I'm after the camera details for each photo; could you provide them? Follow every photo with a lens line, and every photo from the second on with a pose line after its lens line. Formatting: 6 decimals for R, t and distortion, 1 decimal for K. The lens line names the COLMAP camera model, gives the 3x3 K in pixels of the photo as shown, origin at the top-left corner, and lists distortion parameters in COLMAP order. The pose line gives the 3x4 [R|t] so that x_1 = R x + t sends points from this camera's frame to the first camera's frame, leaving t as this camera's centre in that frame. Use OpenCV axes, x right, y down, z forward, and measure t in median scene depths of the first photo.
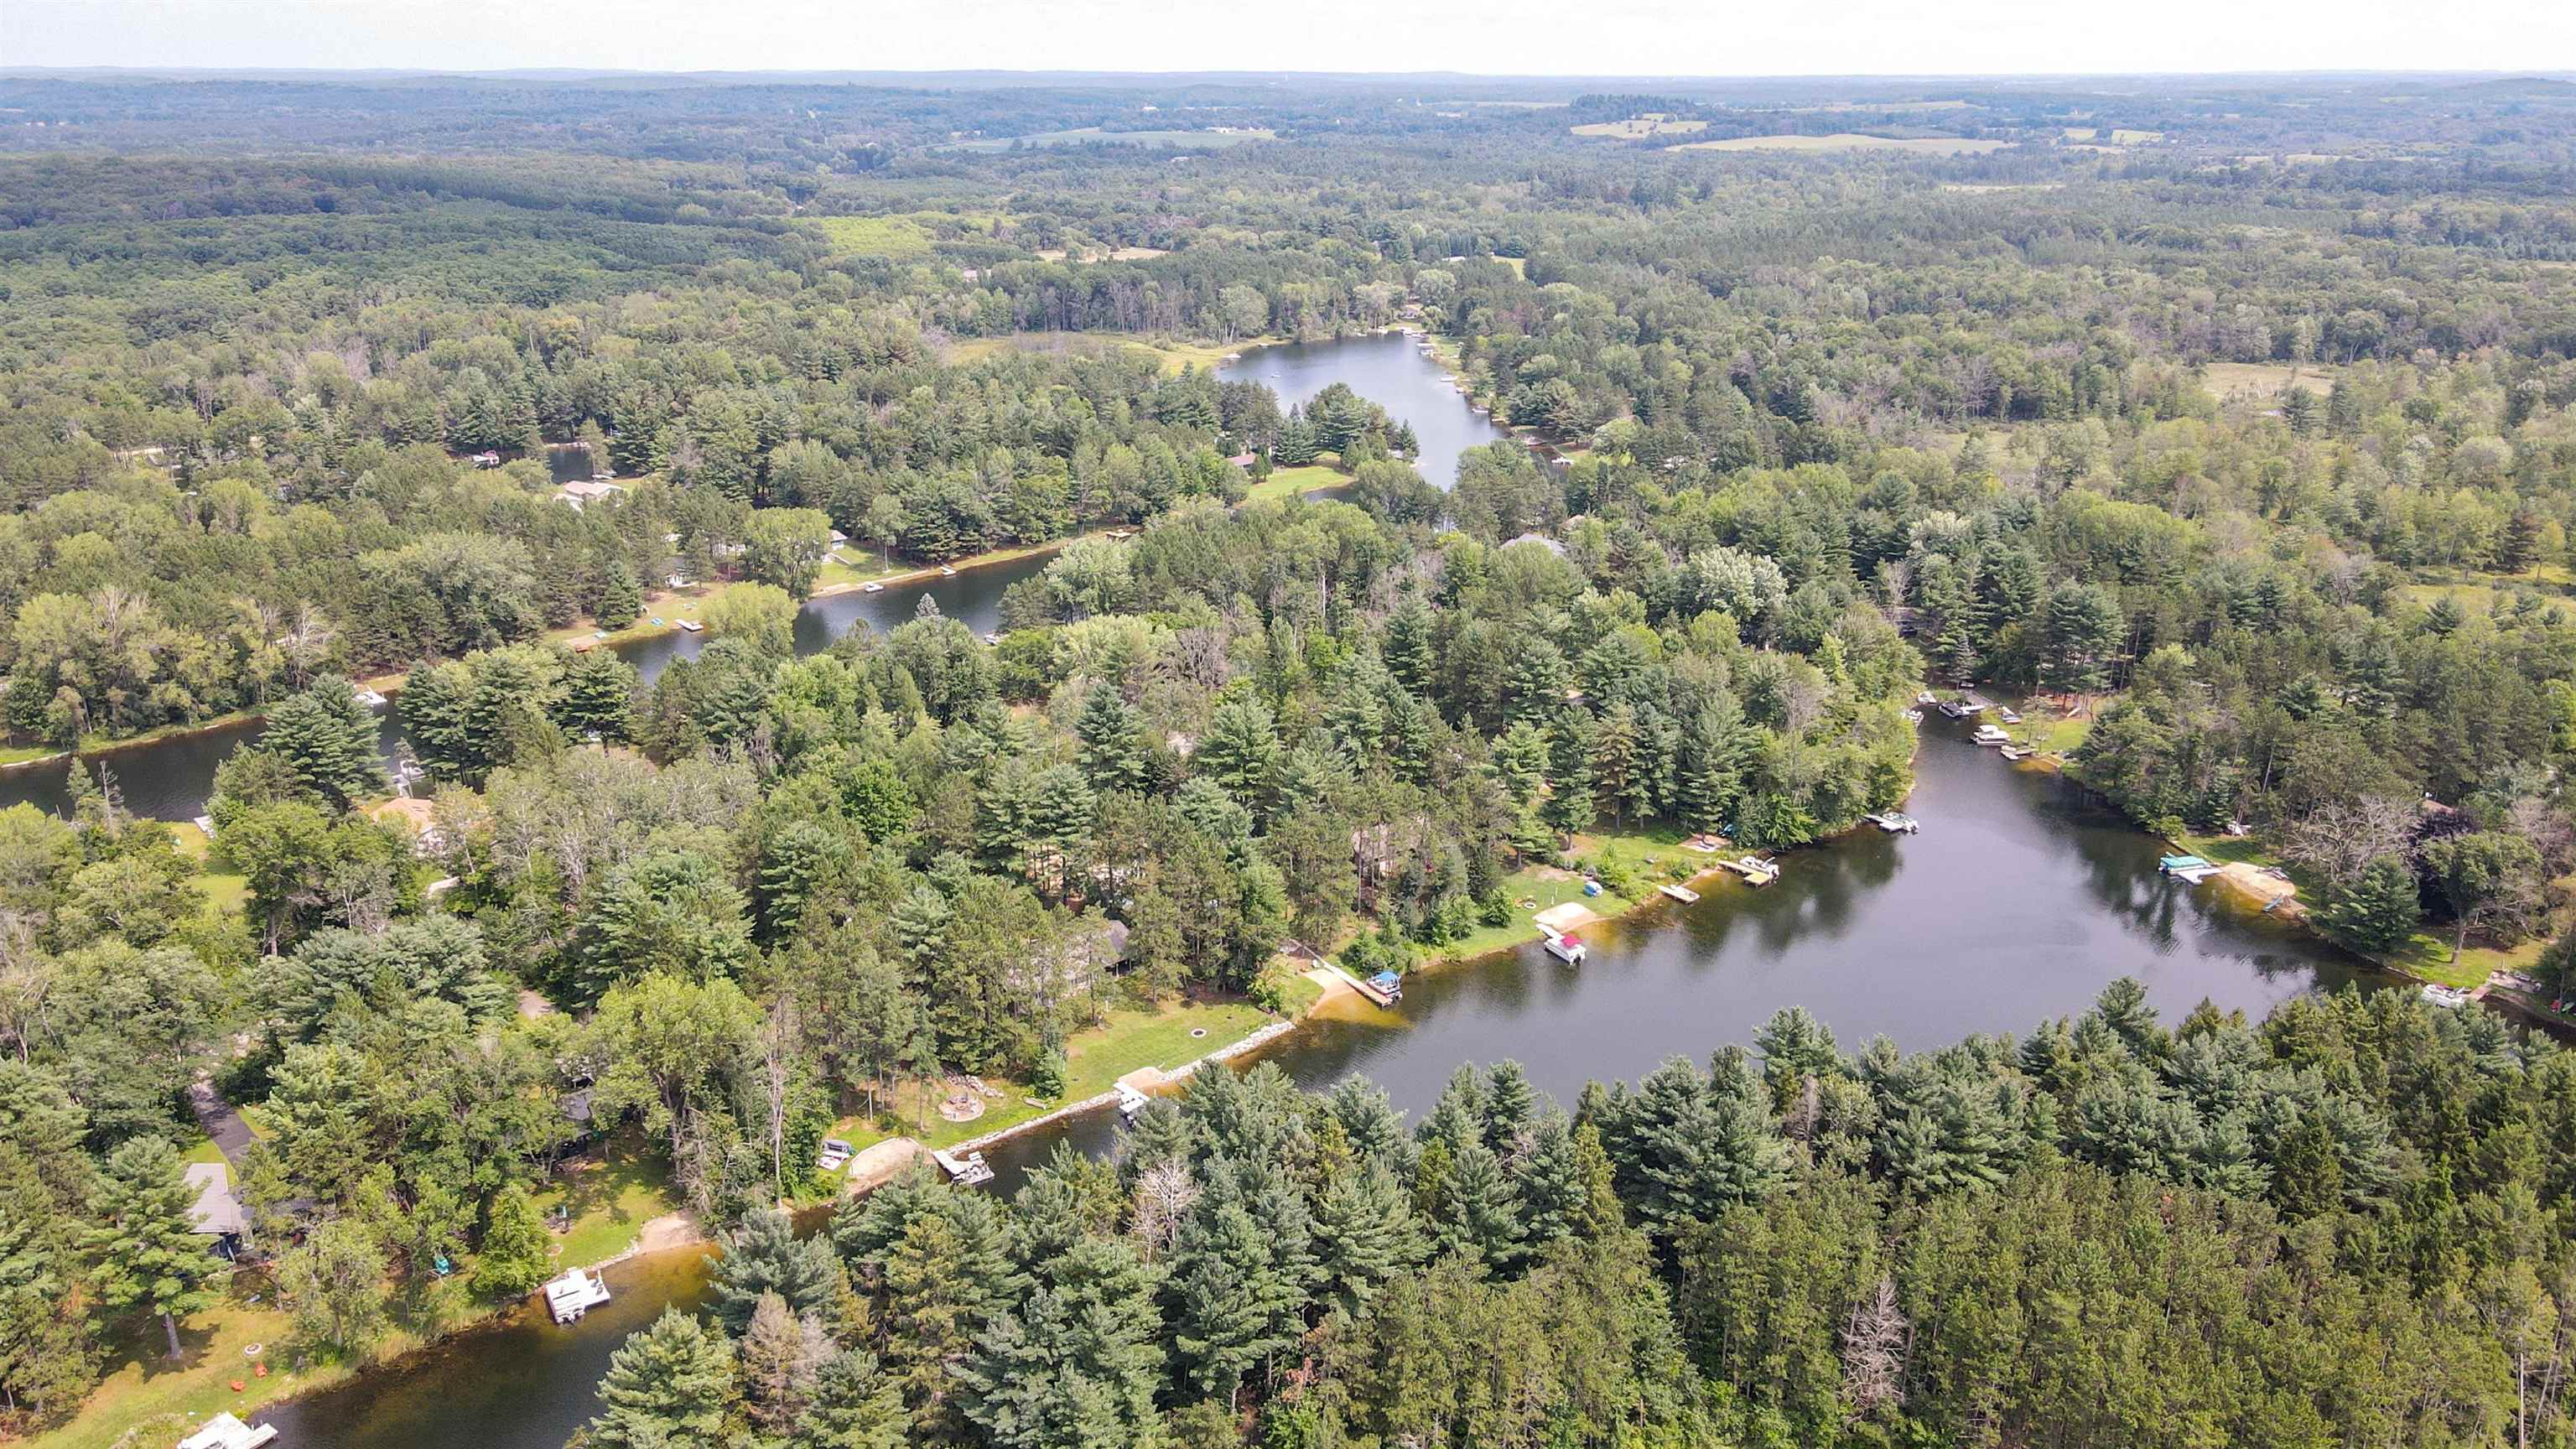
lens RADIAL K [[1896.3, 0, 1292.8], [0, 1896.3, 727.3], [0, 0, 1]] dist [0.014751, 0.015356]
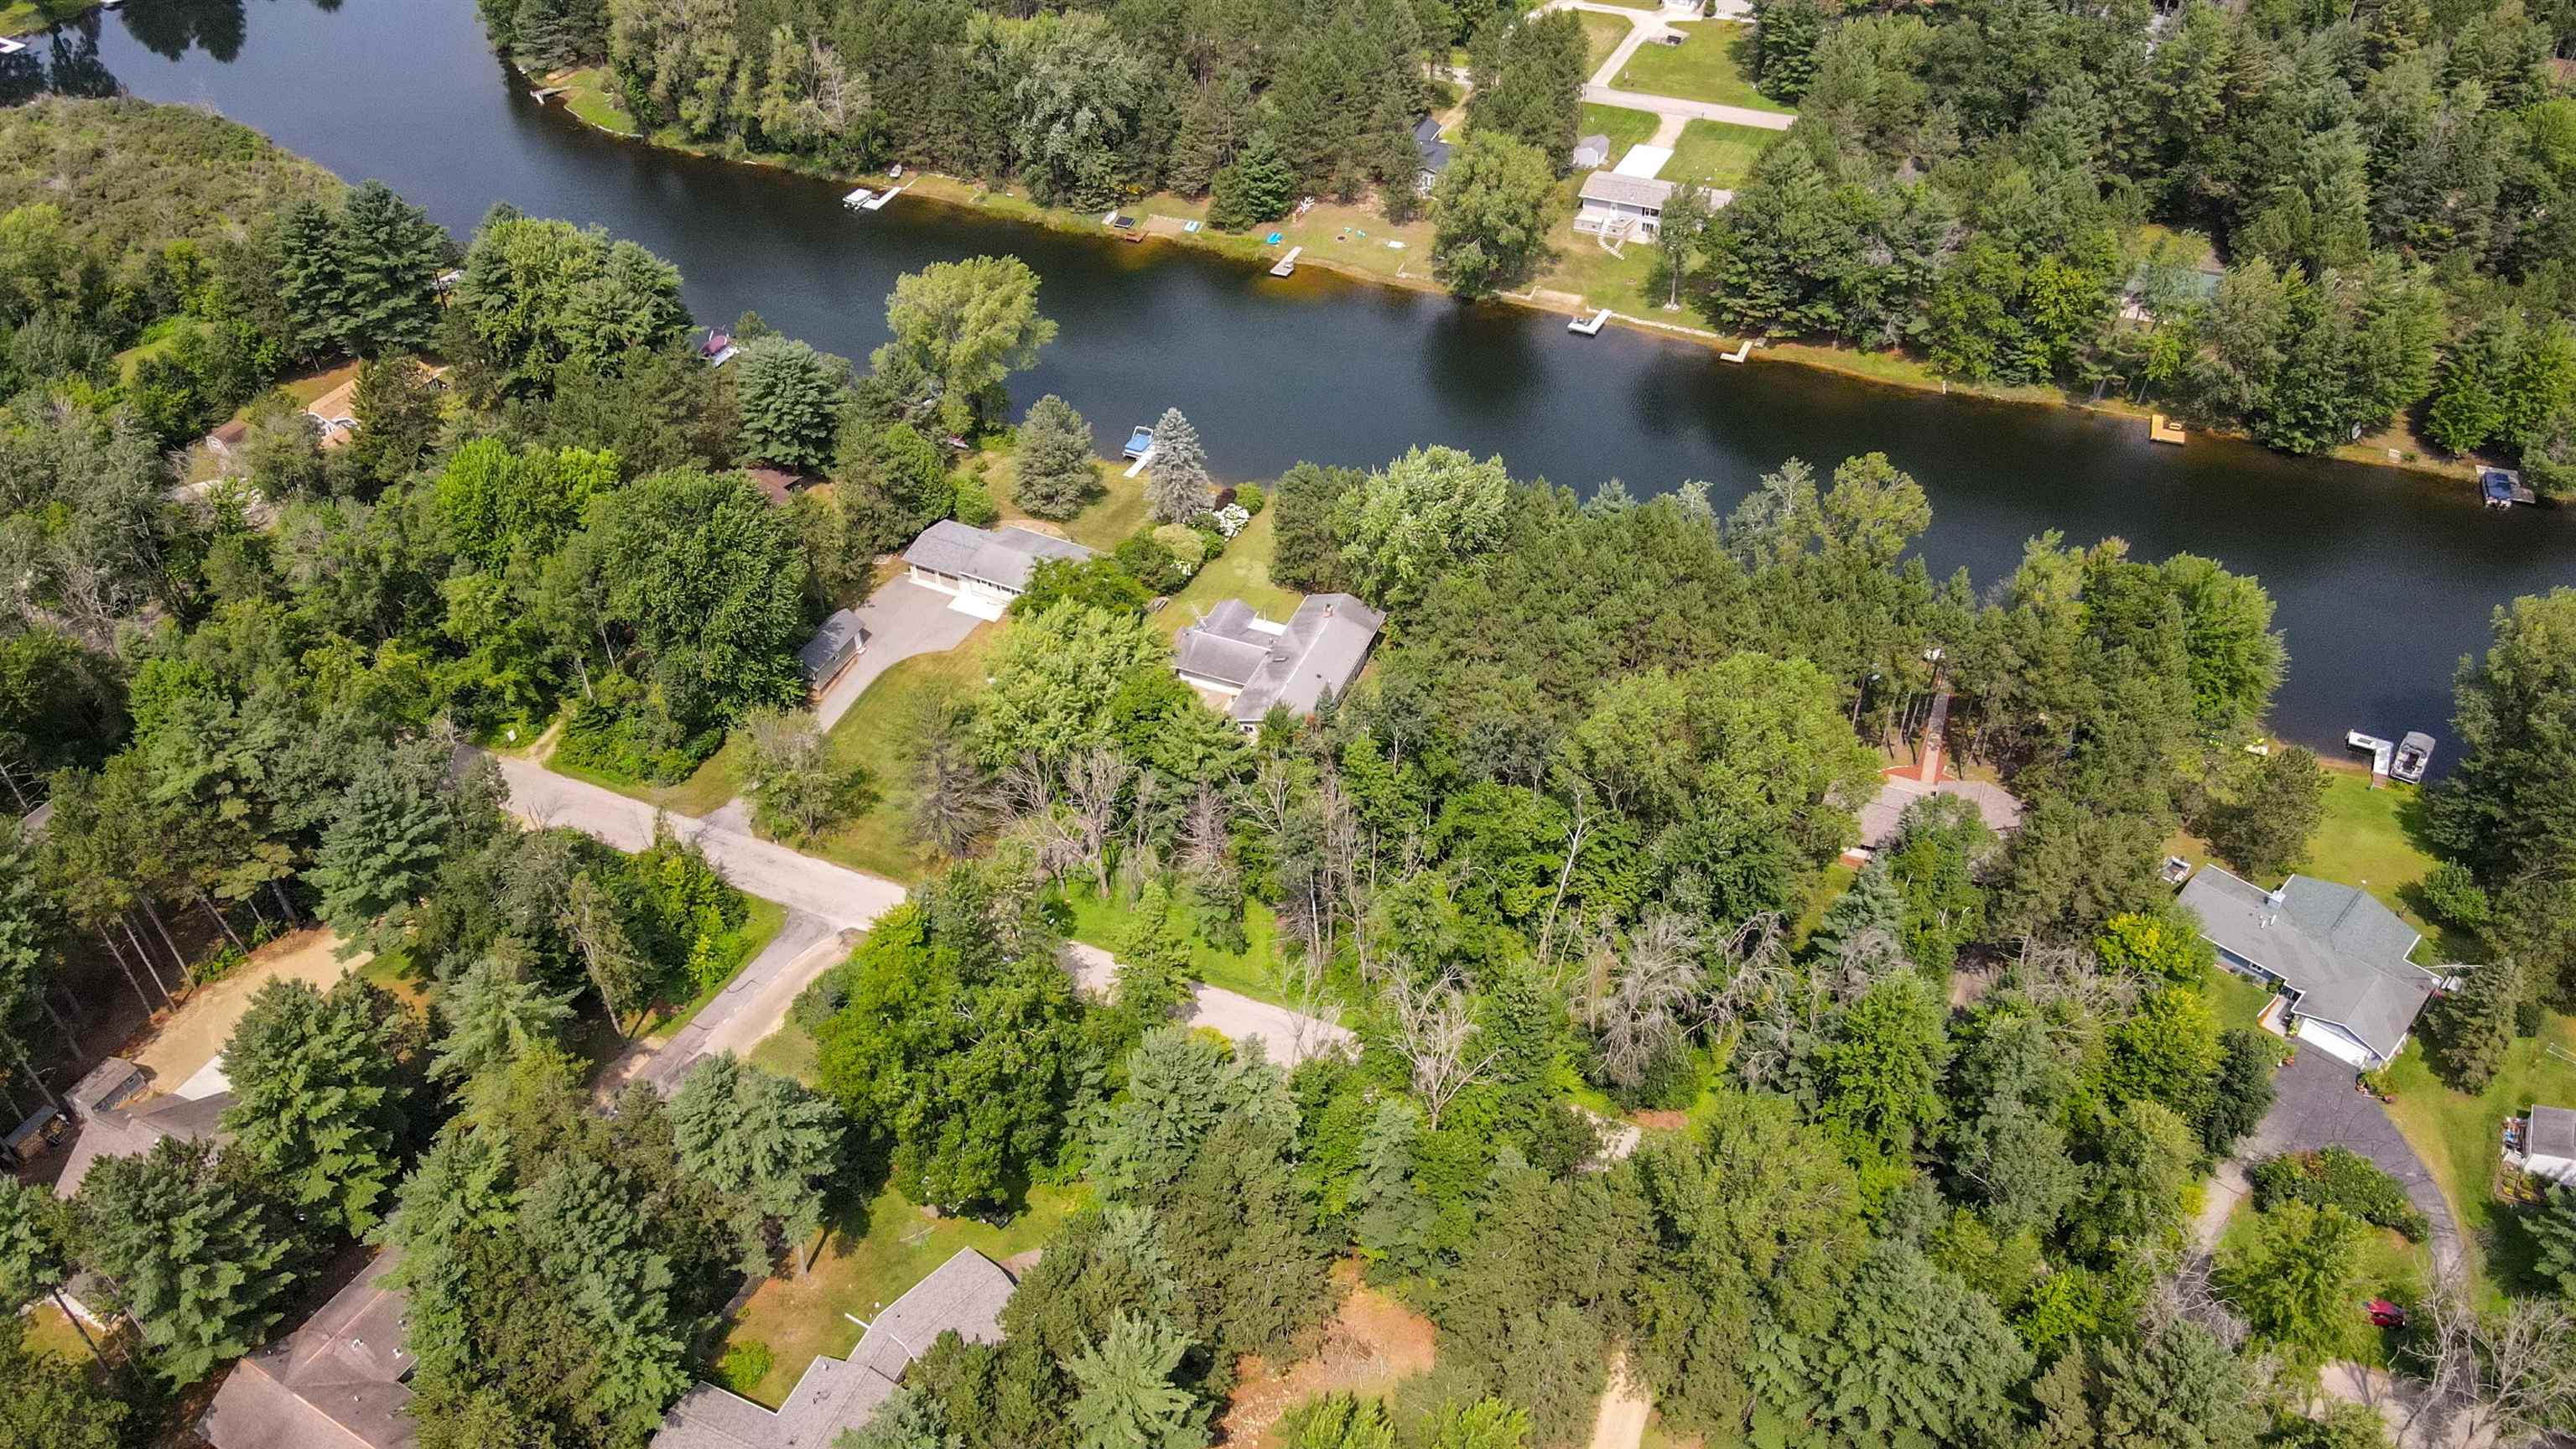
lens RADIAL K [[1896.3, 0, 1300.9], [0, 1896.3, 721.9], [0, 0, 1]] dist [0.014751, 0.015356]
pose [[0.360009, 0.601682, -0.713002, 0.241370], [-0.292109, 0.798515, 0.526353, -0.254842], [0.886040, 0.018782, 0.463229, 0.627080]]
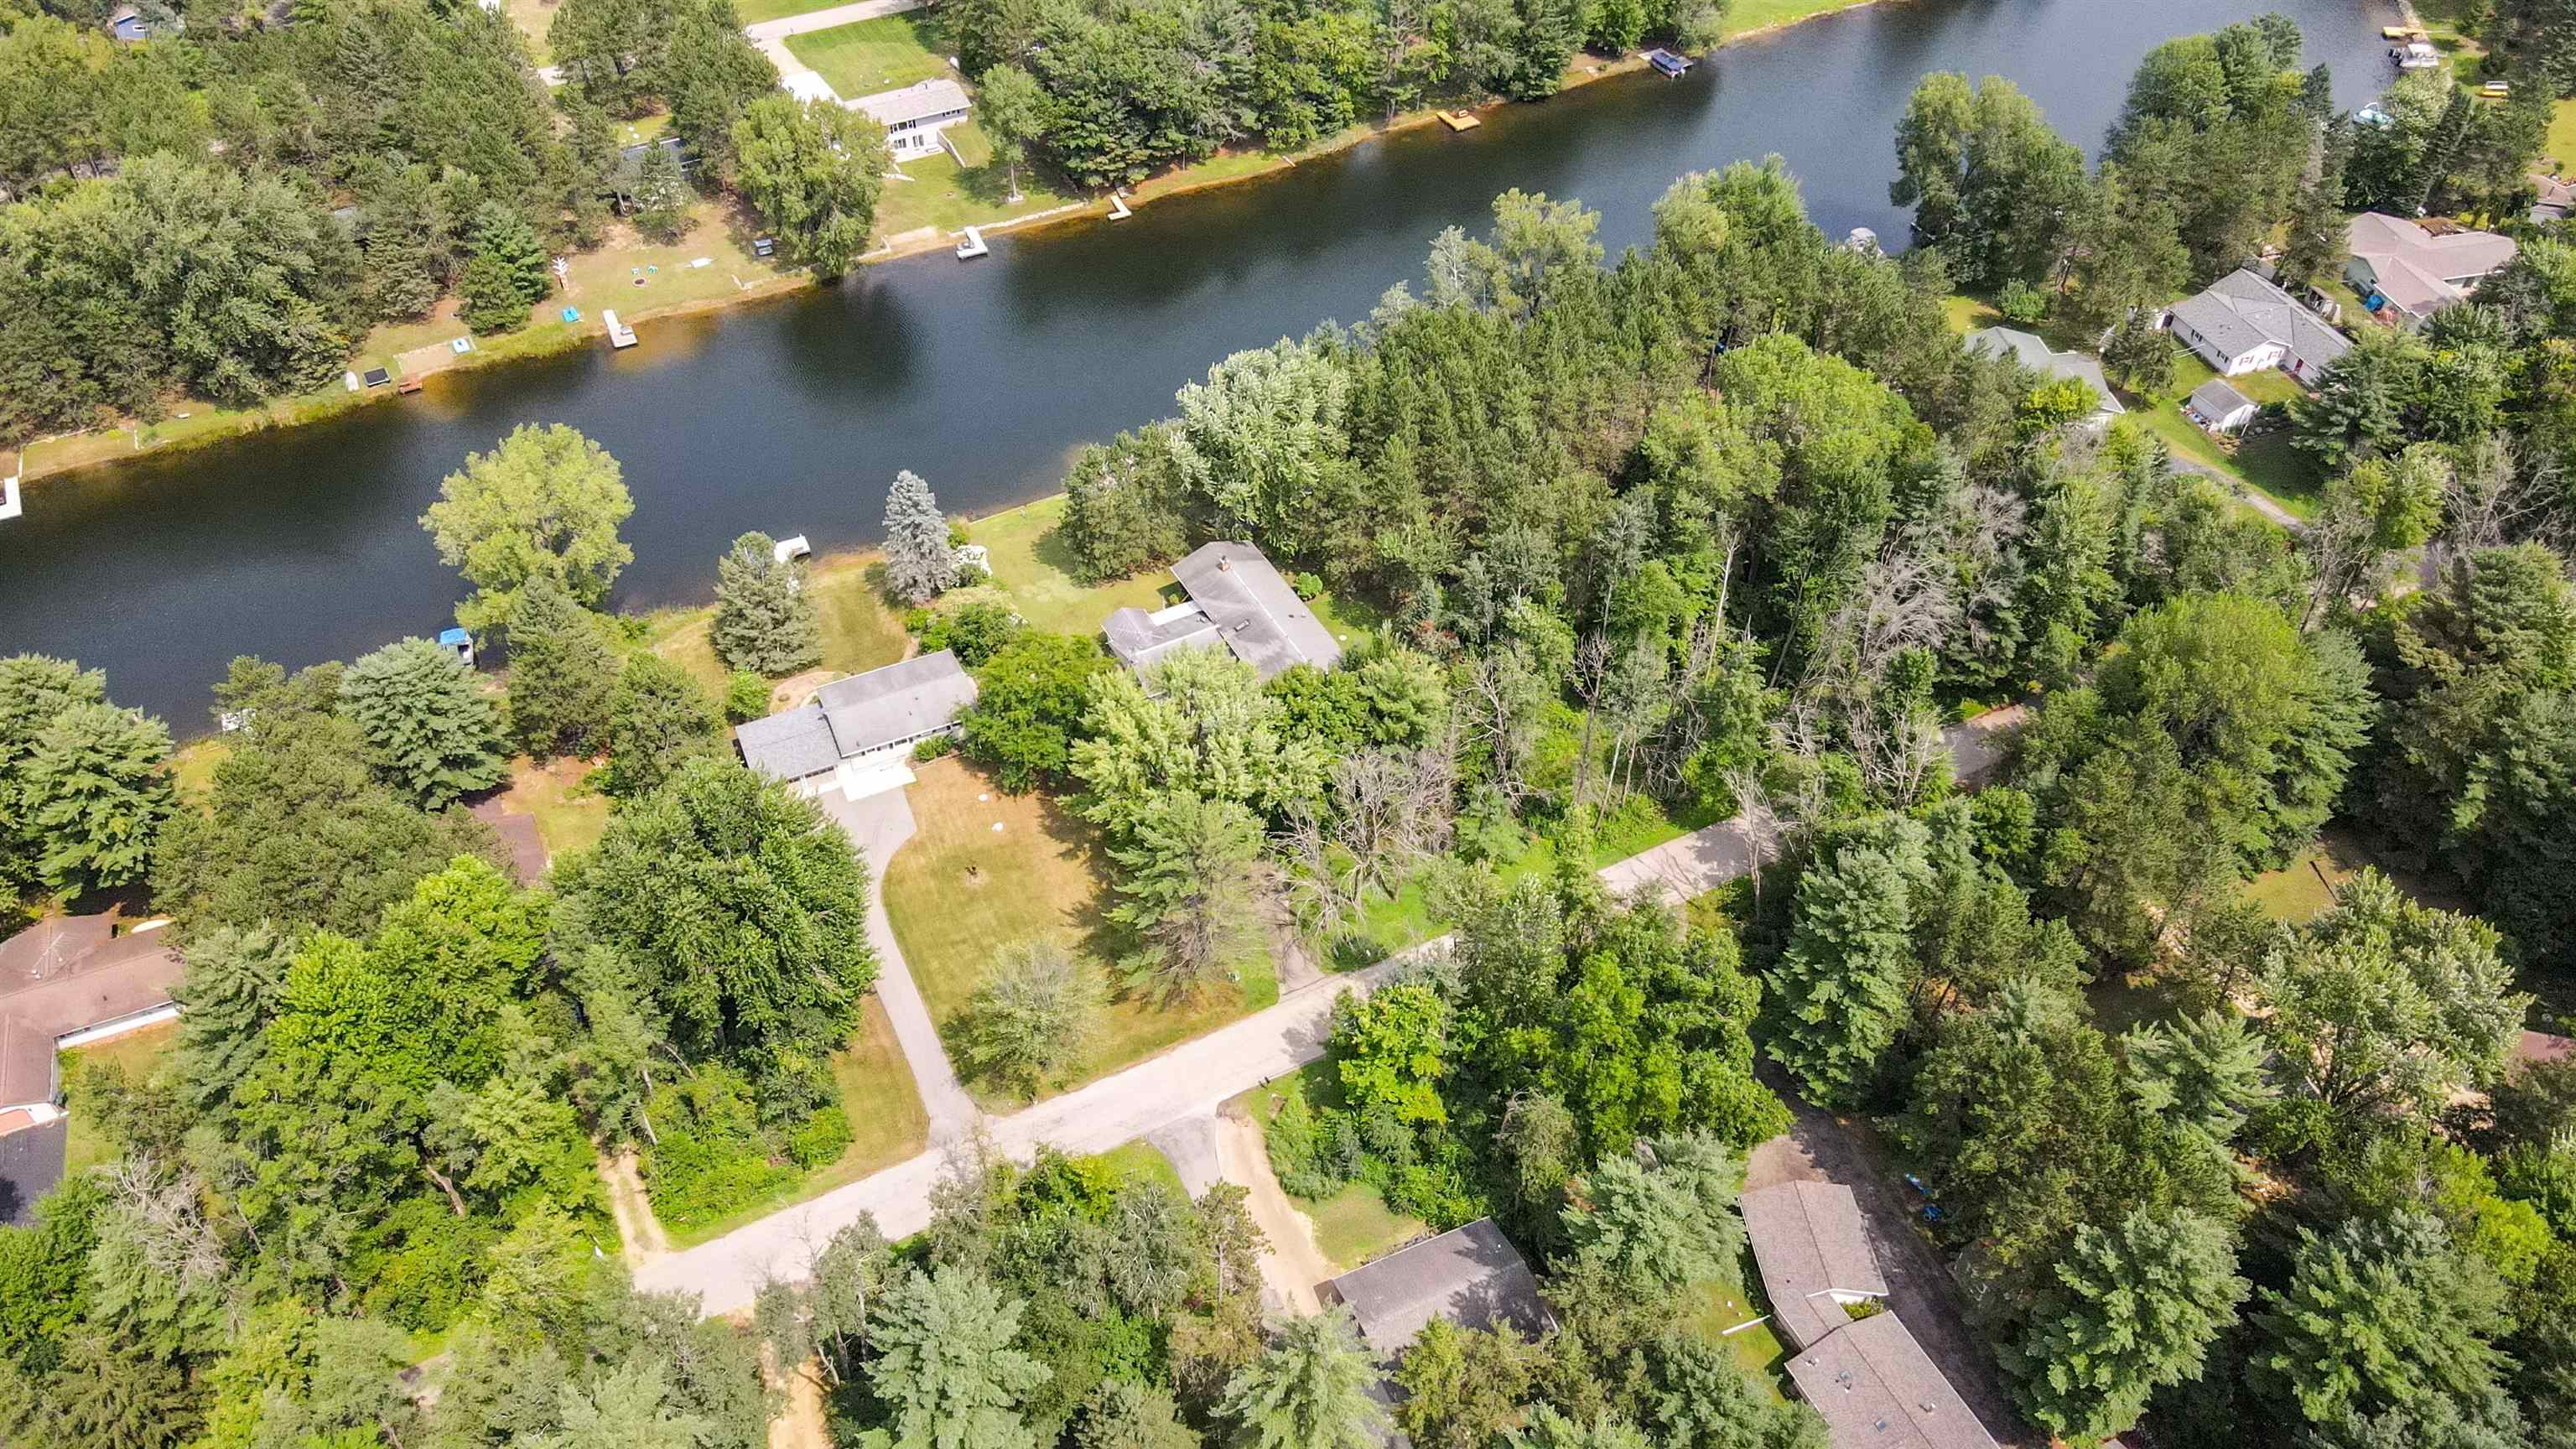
lens RADIAL K [[1896.3, 0, 1274.8], [0, 1896.3, 723.7], [0, 0, 1]] dist [0.014751, 0.015356]
pose [[0.951799, 0.206469, -0.226823, 0.022022], [-0.094581, 0.901040, 0.423298, -0.188174], [0.291774, -0.381442, 0.877137, 0.462126]]
